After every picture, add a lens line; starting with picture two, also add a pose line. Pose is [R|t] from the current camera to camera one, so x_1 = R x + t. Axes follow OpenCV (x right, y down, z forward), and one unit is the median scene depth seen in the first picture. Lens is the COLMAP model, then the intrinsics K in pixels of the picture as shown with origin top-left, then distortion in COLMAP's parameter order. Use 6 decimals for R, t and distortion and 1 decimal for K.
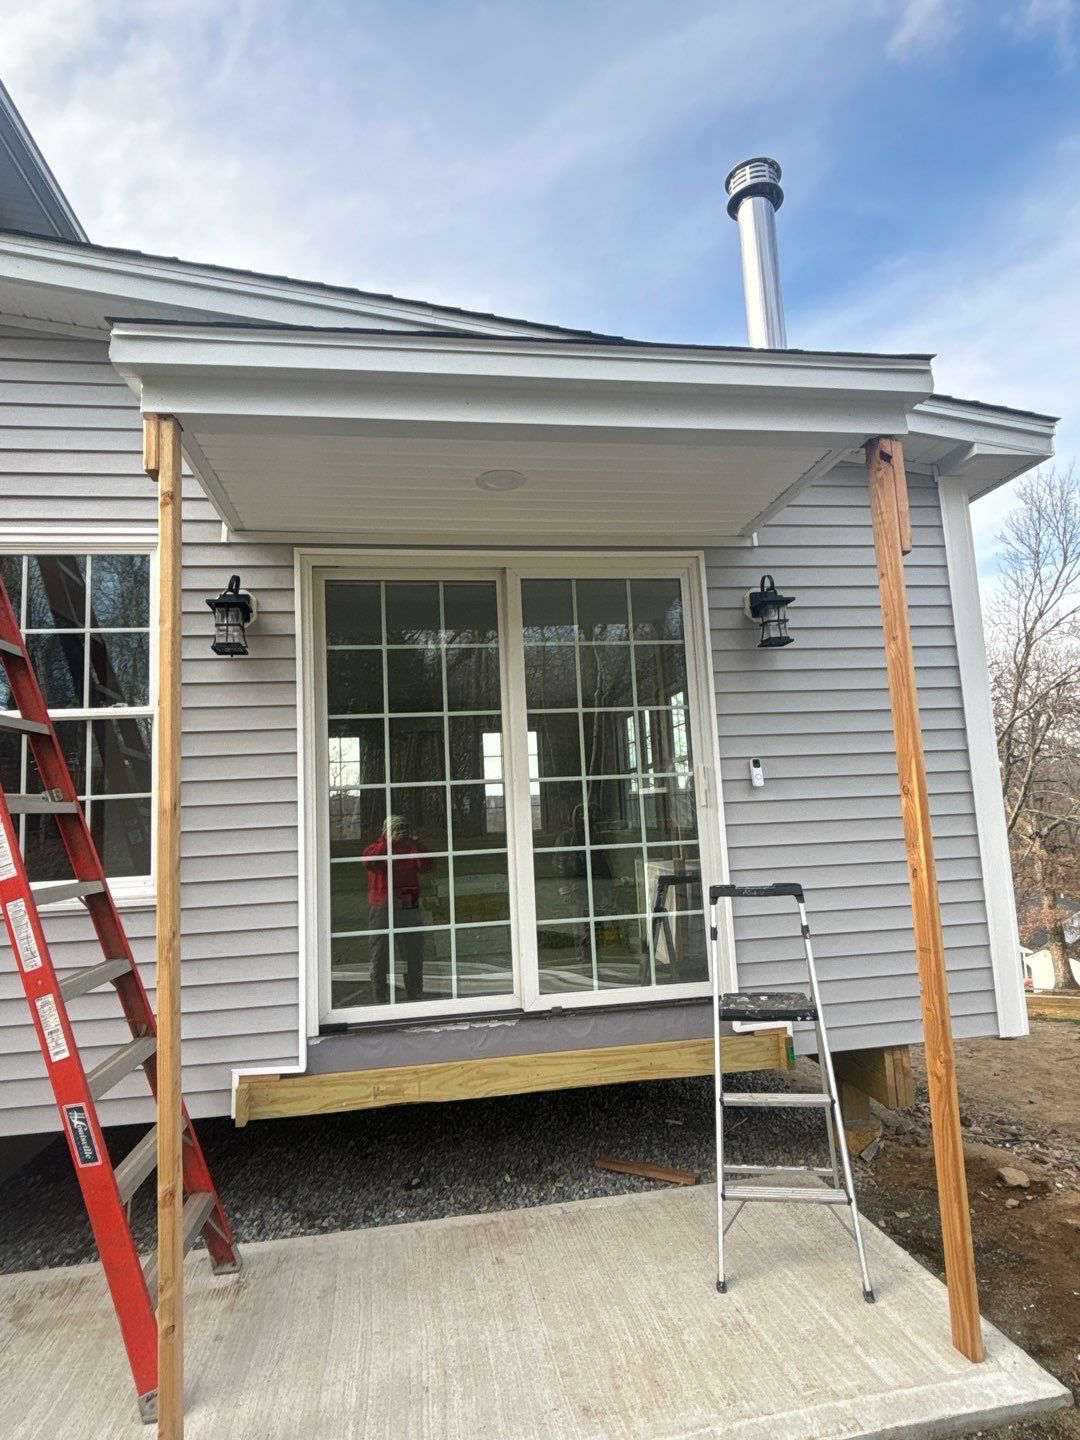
lens RADIAL K [[826.9, 0, 535.8], [0, 826.9, 719.5], [0, 0, 1]] dist [0.002365, -0.001019]
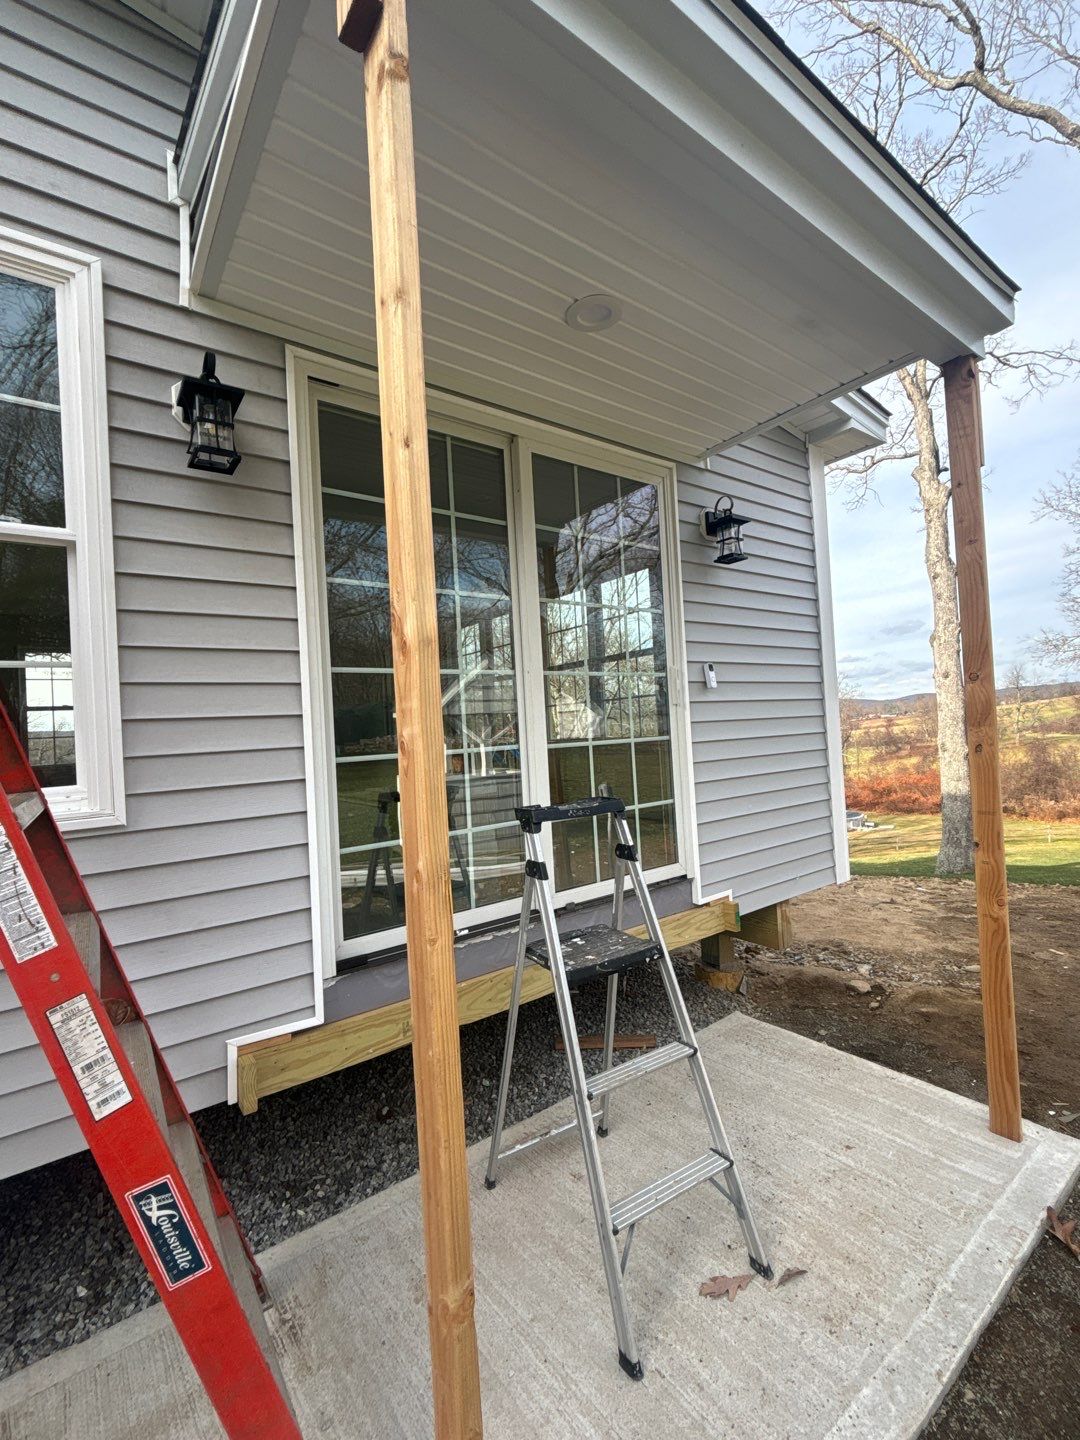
lens RADIAL K [[639.3, 0, 535.3], [0, 639.3, 720.7], [0, 0, 1]] dist [-0.001064, 0.000595]
pose [[0.887089, 0.007190, 0.461542, -0.378206], [-0.042025, 0.996984, 0.065241, 0.088257], [-0.459681, -0.077271, 0.884716, 0.382864]]
